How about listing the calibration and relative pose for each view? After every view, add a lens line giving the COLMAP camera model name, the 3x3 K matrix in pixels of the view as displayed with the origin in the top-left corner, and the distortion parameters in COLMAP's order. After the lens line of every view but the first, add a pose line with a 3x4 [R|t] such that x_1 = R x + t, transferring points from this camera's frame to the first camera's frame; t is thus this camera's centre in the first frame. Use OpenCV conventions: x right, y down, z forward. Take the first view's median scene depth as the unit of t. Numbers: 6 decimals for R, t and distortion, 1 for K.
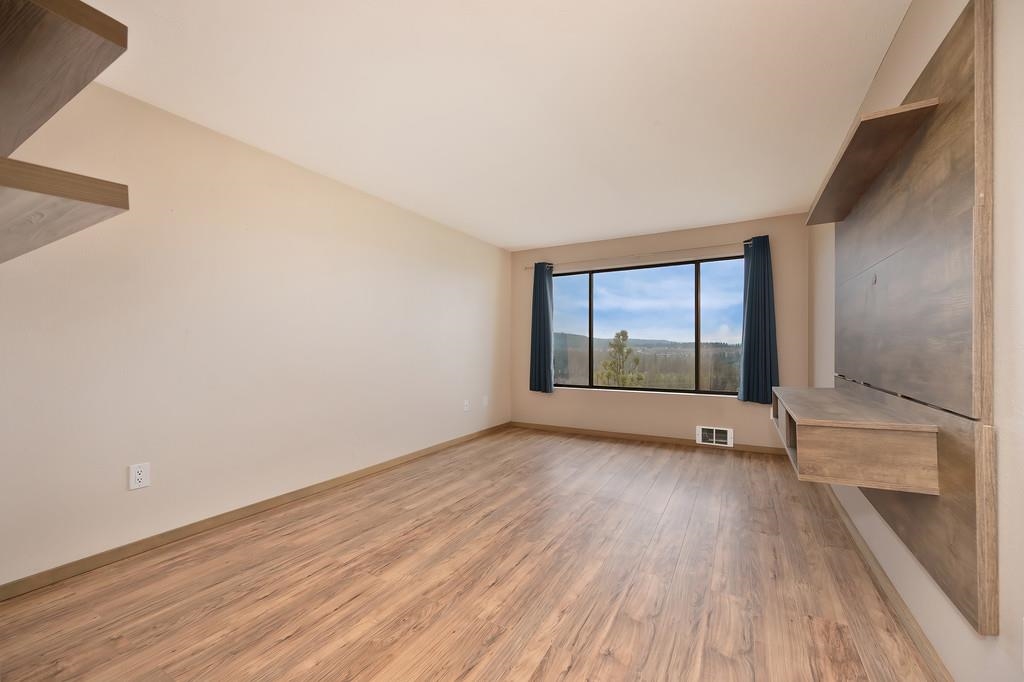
lens RADIAL K [[405.0, 0, 520.3], [0, 405.0, 343.0], [0, 0, 1]] dist [-0.000154, -0.000360]
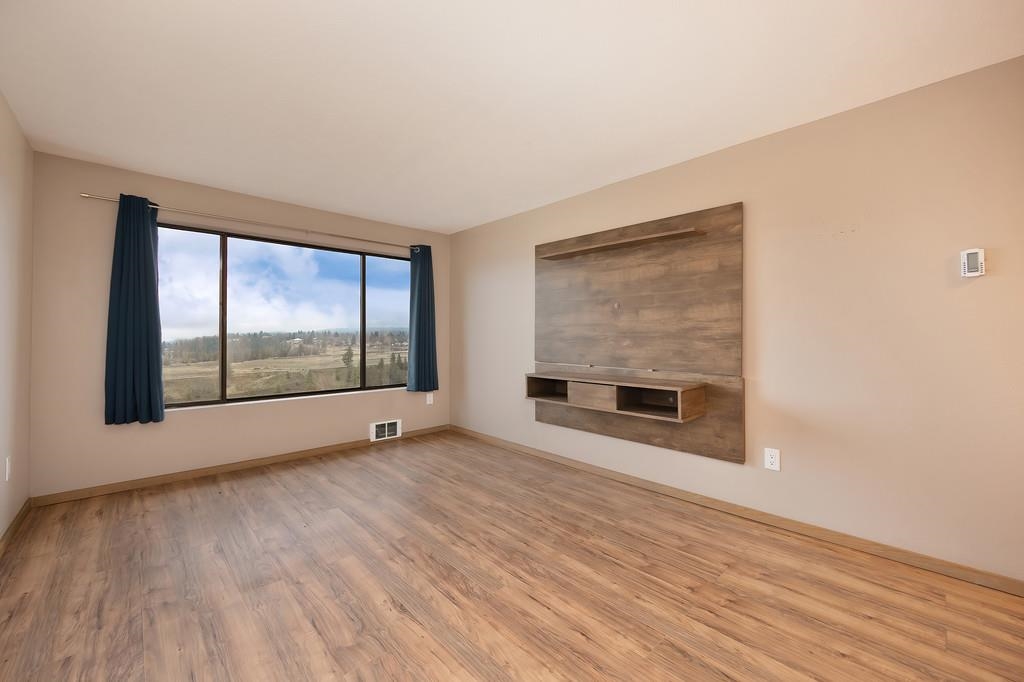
lens RADIAL K [[405.0, 0, 514.8], [0, 405.0, 344.7], [0, 0, 1]] dist [-0.000154, -0.000360]
pose [[0.309923, -0.018773, 0.950576, -0.416867], [-0.010968, 0.999668, 0.023319, -0.013669], [-0.950698, -0.017653, 0.309615, 0.407036]]
